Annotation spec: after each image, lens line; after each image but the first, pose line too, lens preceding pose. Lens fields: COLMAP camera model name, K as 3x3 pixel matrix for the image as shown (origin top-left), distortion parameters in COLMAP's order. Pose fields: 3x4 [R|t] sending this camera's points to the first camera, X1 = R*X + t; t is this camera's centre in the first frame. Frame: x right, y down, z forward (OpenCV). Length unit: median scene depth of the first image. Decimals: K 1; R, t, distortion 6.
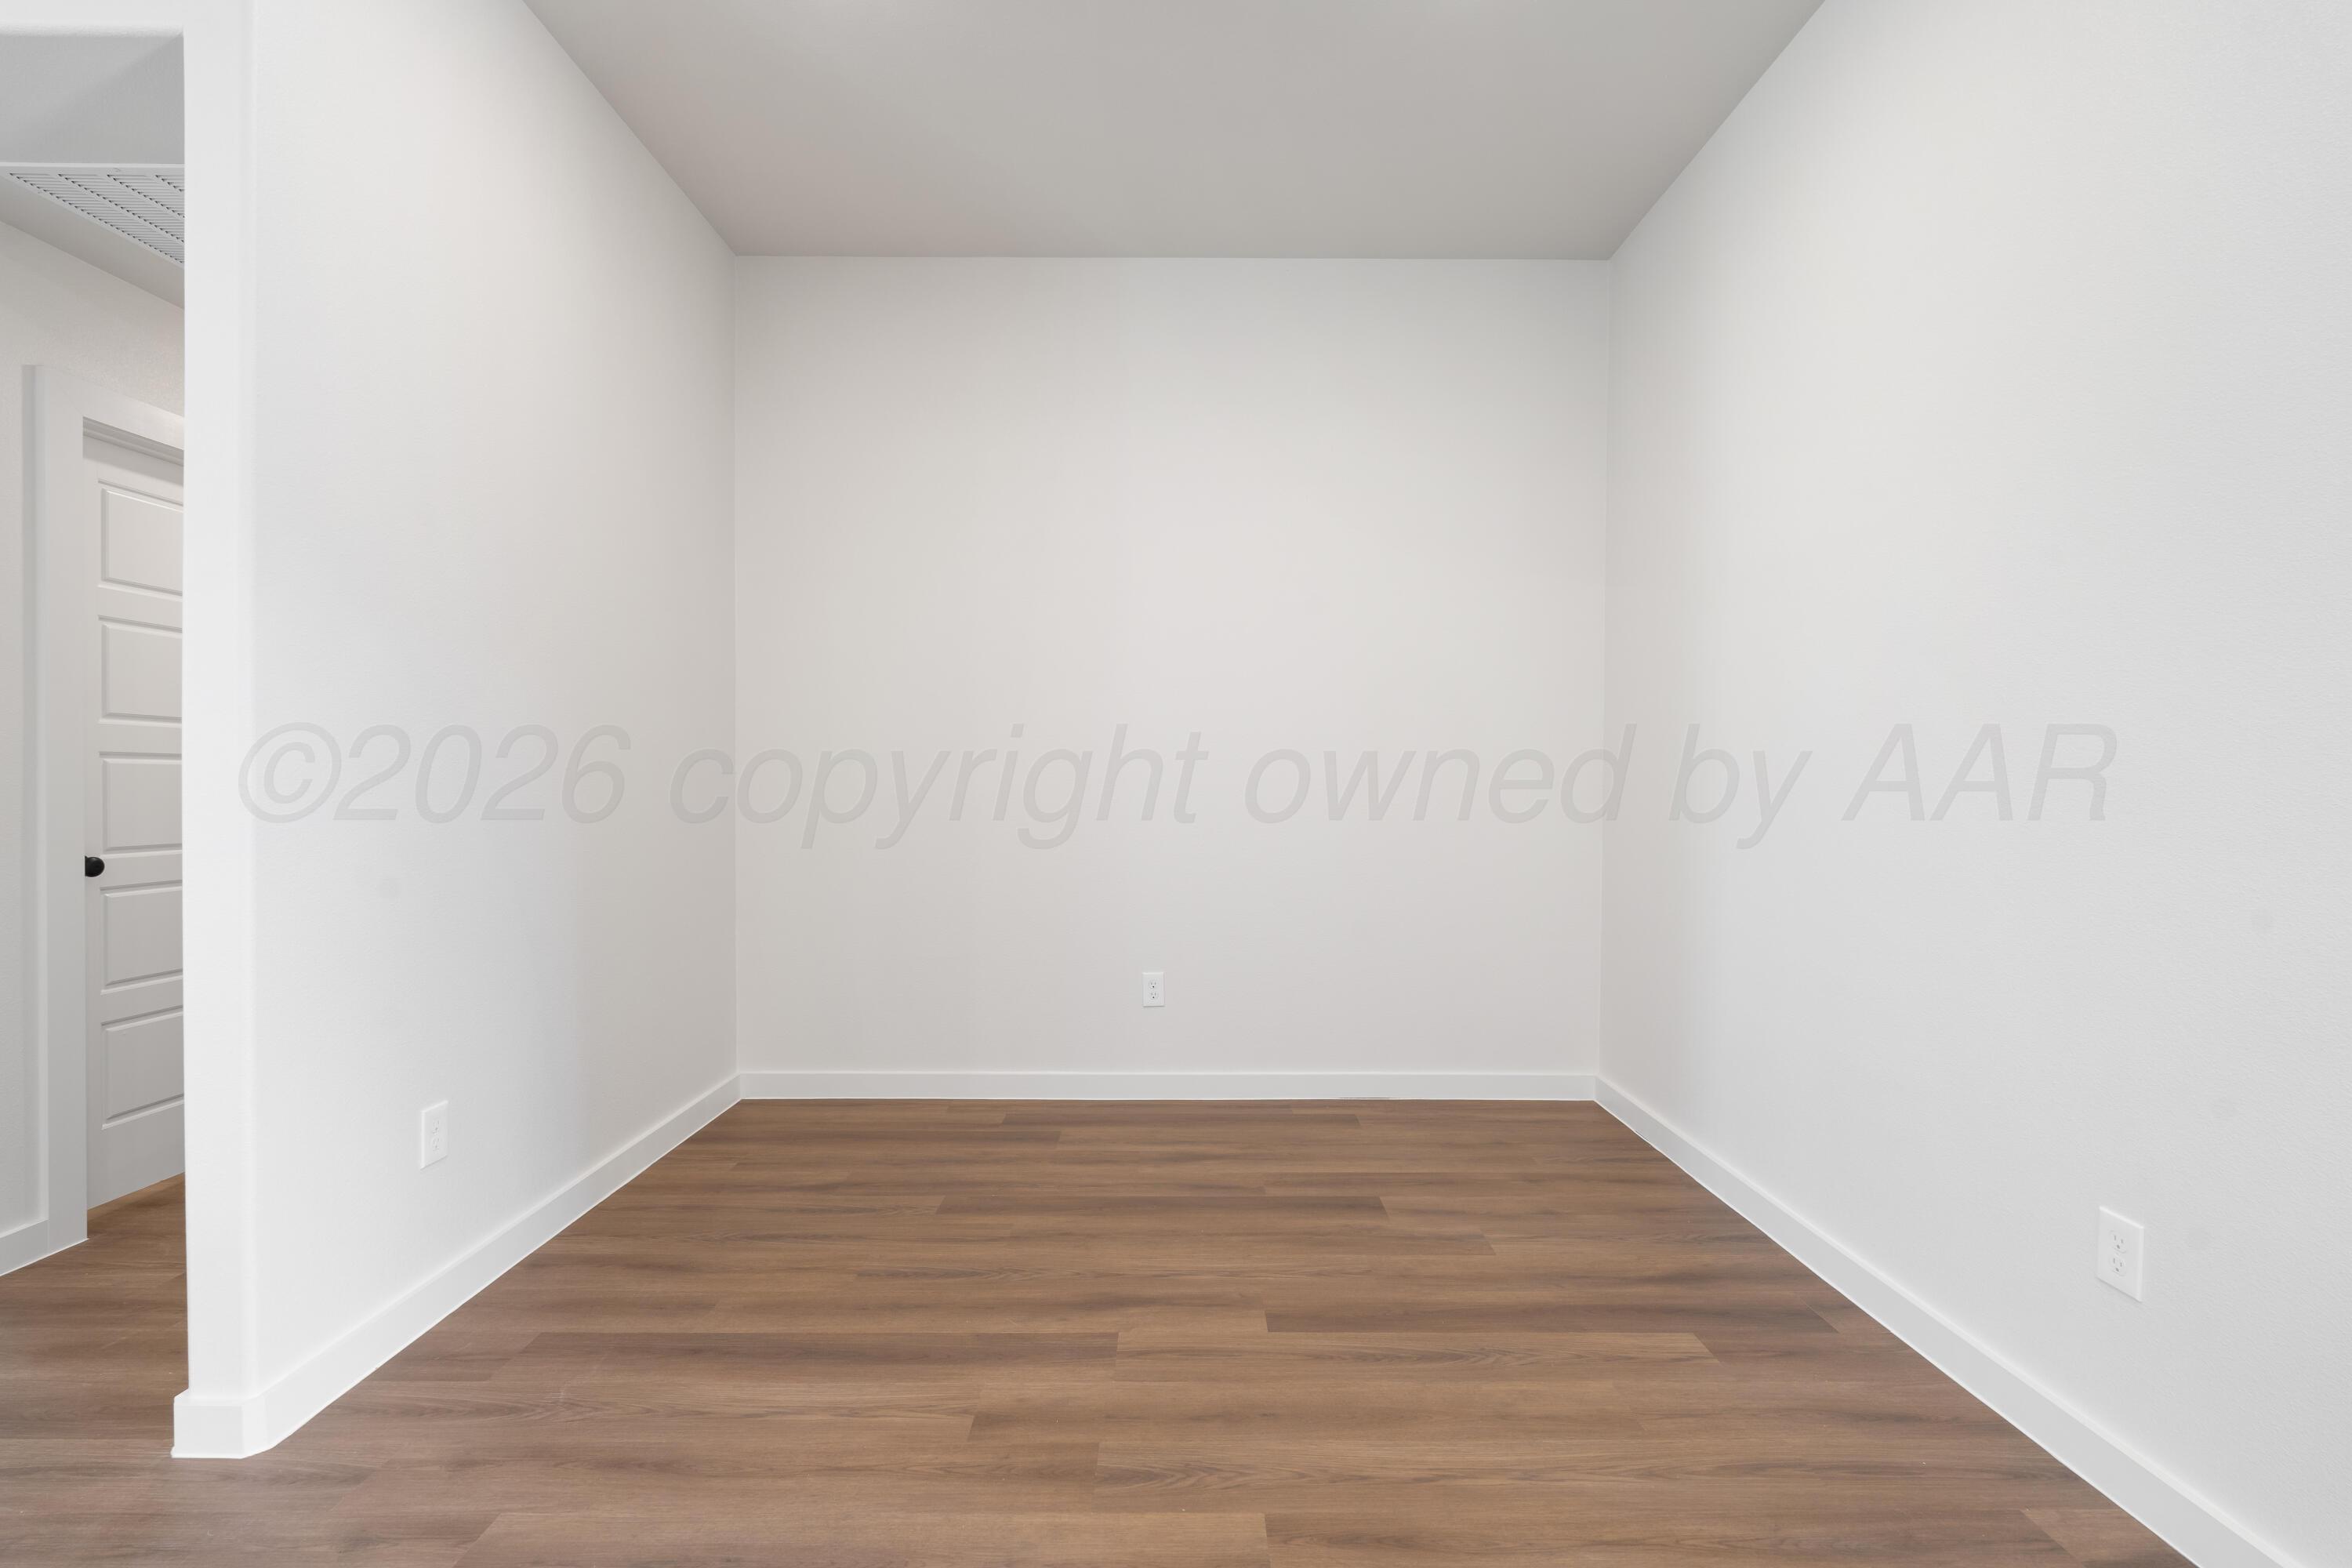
lens RADIAL K [[1049.5, 0, 1185.3], [0, 1049.5, 783.5], [0, 0, 1]] dist [-0.001697, 0.002003]
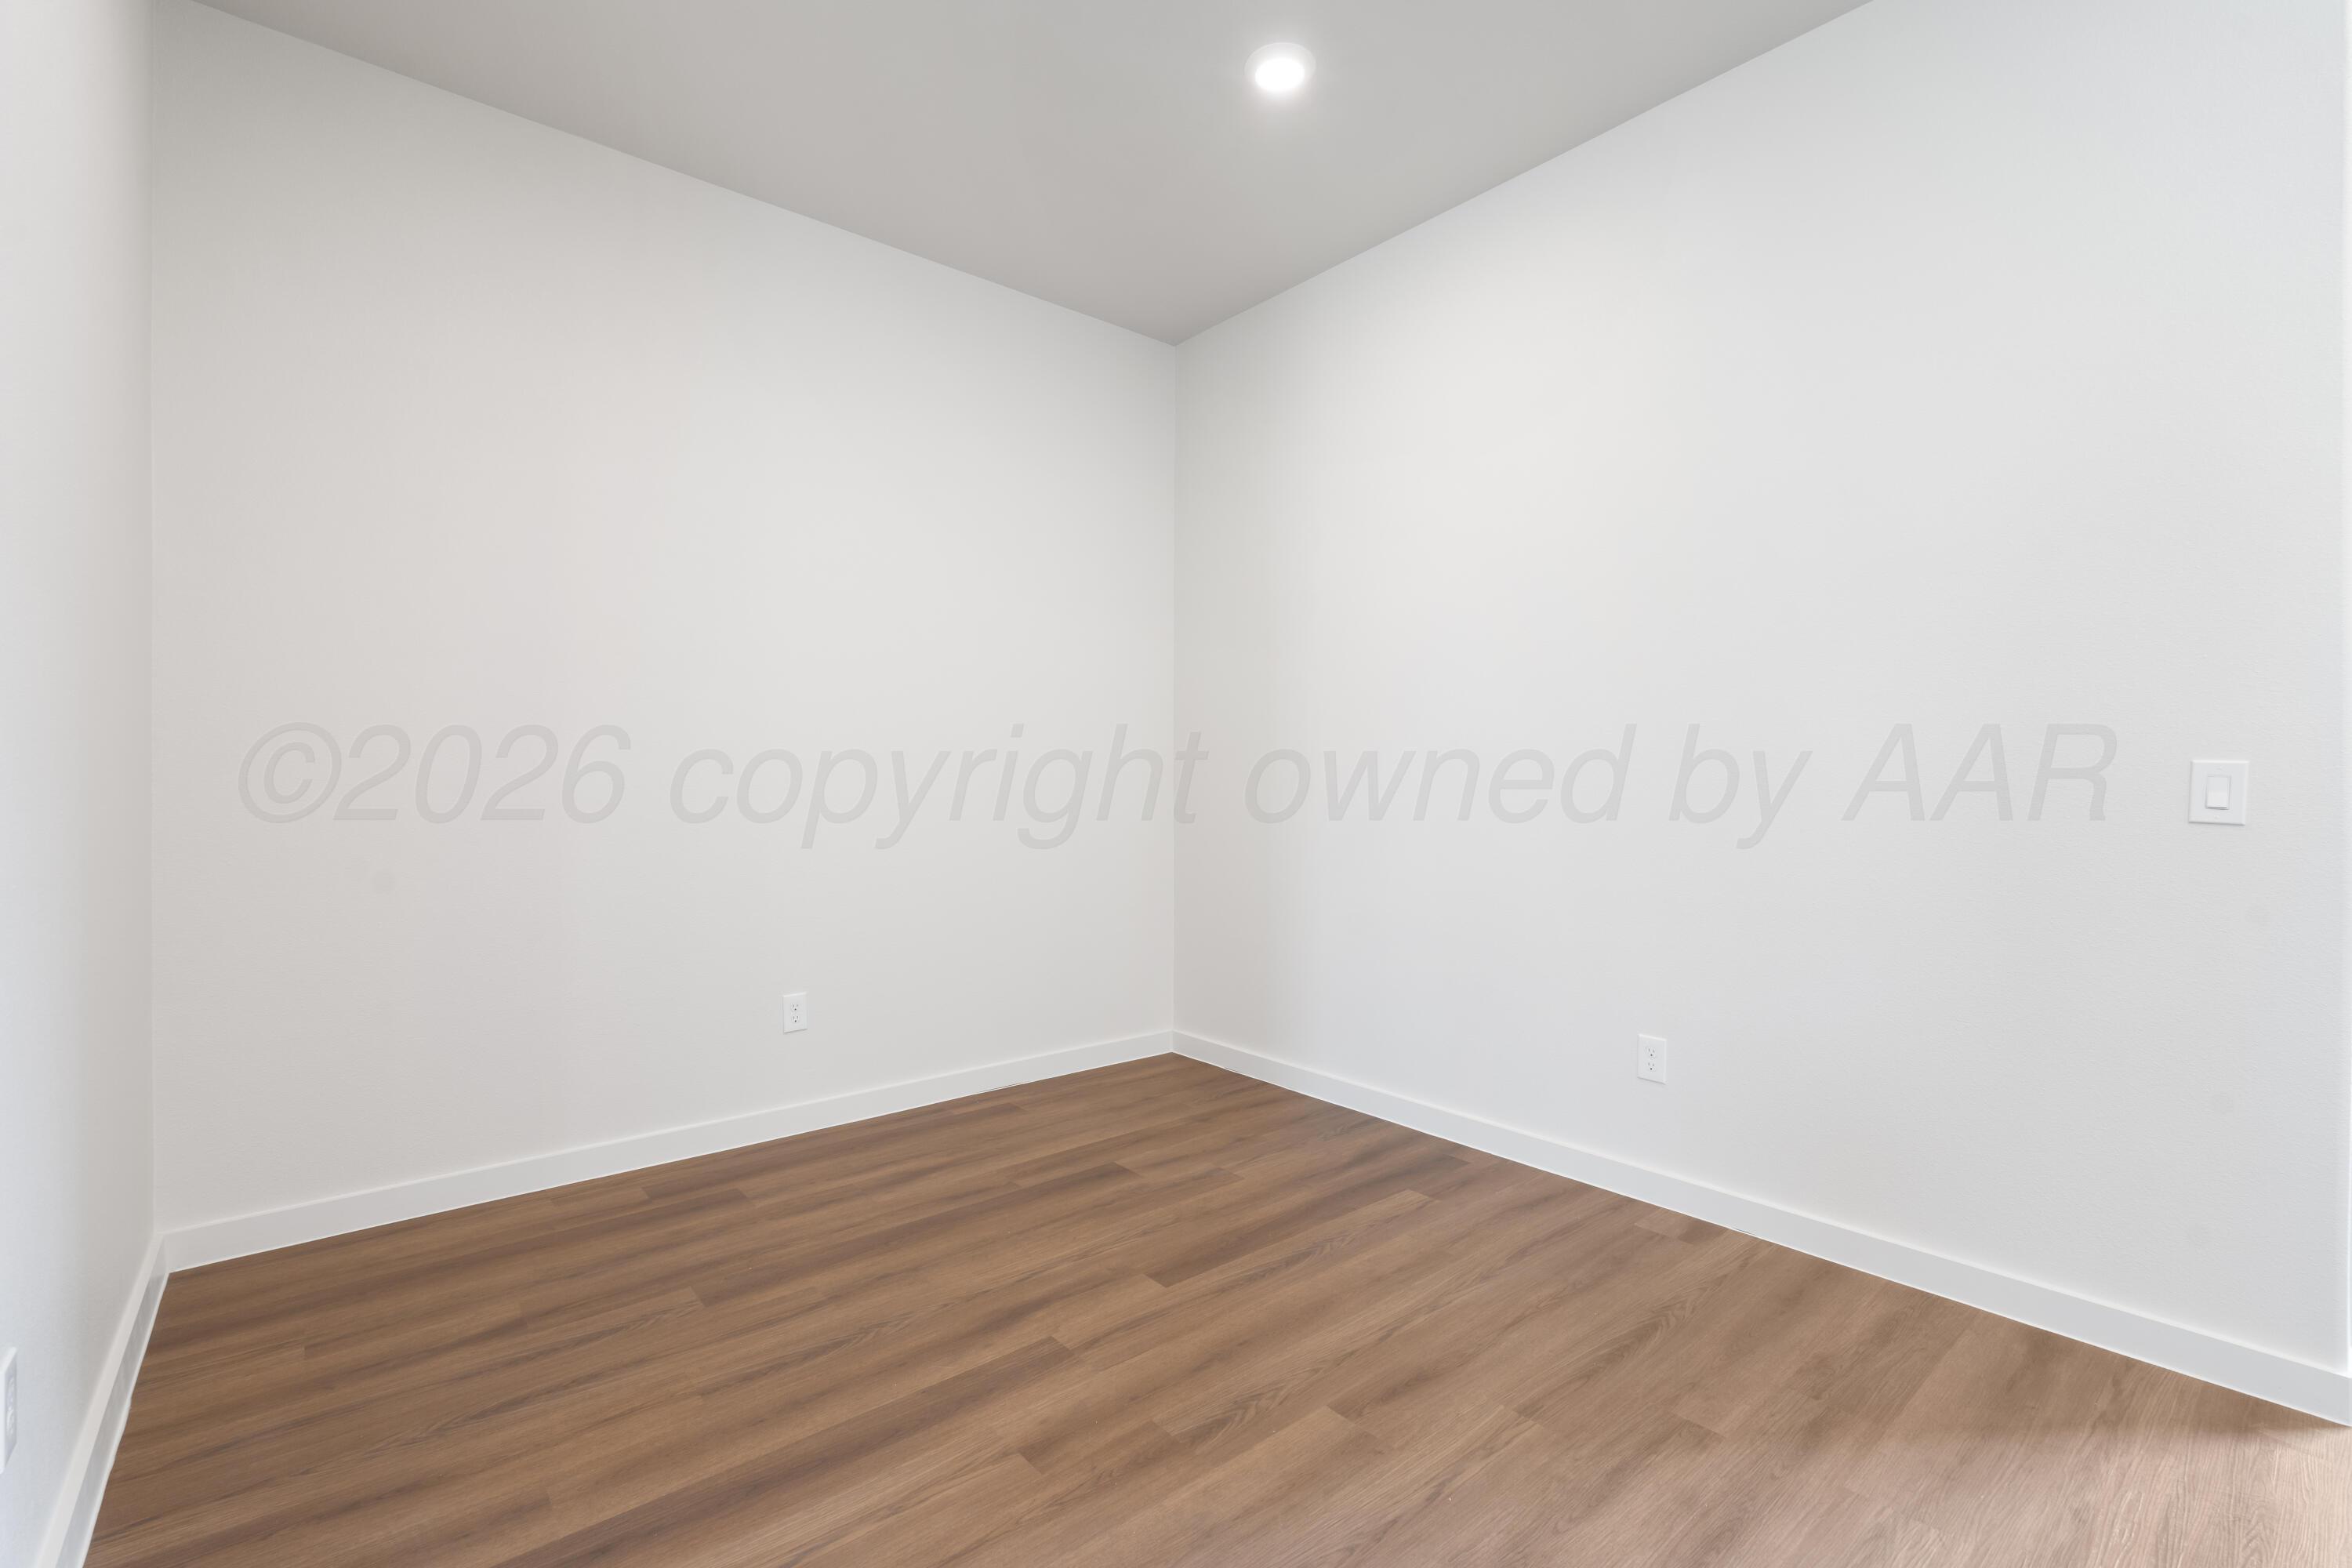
lens RADIAL K [[1049.5, 0, 1198.4], [0, 1049.5, 781.9], [0, 0, 1]] dist [-0.001697, 0.002003]
pose [[0.758860, -0.003946, 0.651241, -0.515756], [0.004318, 0.999990, 0.001028, -0.001359], [-0.651239, 0.002032, 0.758870, 0.131844]]
